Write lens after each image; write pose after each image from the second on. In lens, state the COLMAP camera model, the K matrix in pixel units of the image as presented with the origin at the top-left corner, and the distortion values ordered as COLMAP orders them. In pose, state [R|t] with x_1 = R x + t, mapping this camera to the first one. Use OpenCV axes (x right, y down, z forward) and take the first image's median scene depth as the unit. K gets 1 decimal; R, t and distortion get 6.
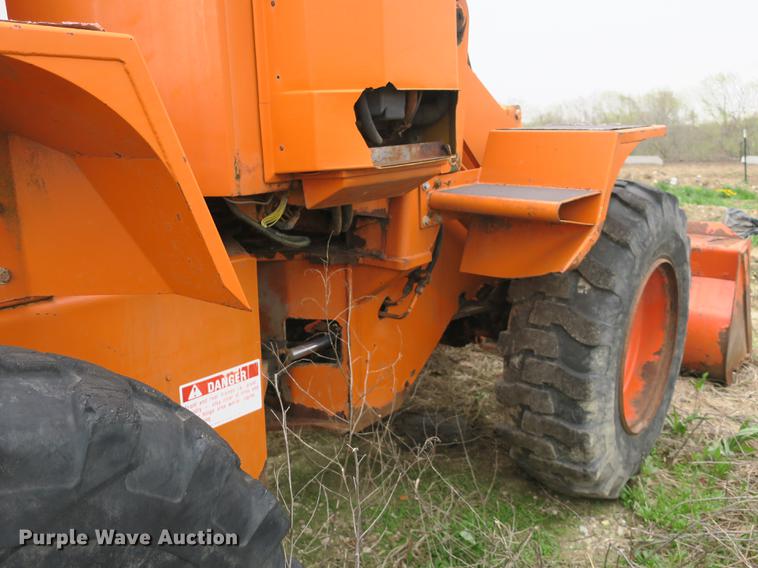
lens RADIAL K [[665.2, 0, 381.4], [0, 665.2, 287.9], [0, 0, 1]] dist [-0.009520, 0.009490]
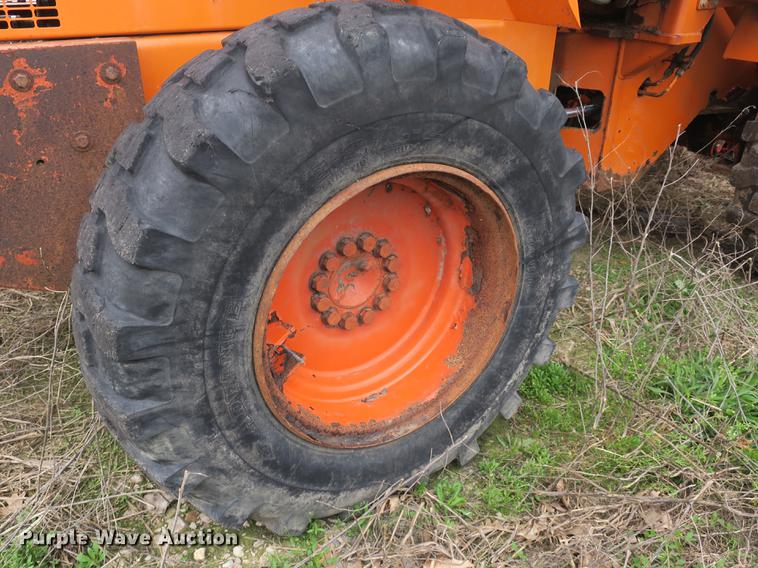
lens RADIAL K [[665.2, 0, 381.1], [0, 665.2, 282.3], [0, 0, 1]] dist [-0.009520, 0.009490]
pose [[0.950234, 0.171572, -0.260037, -0.071966], [-0.110115, 0.965778, 0.234833, 0.138807], [0.291429, -0.194513, 0.936608, -0.282741]]
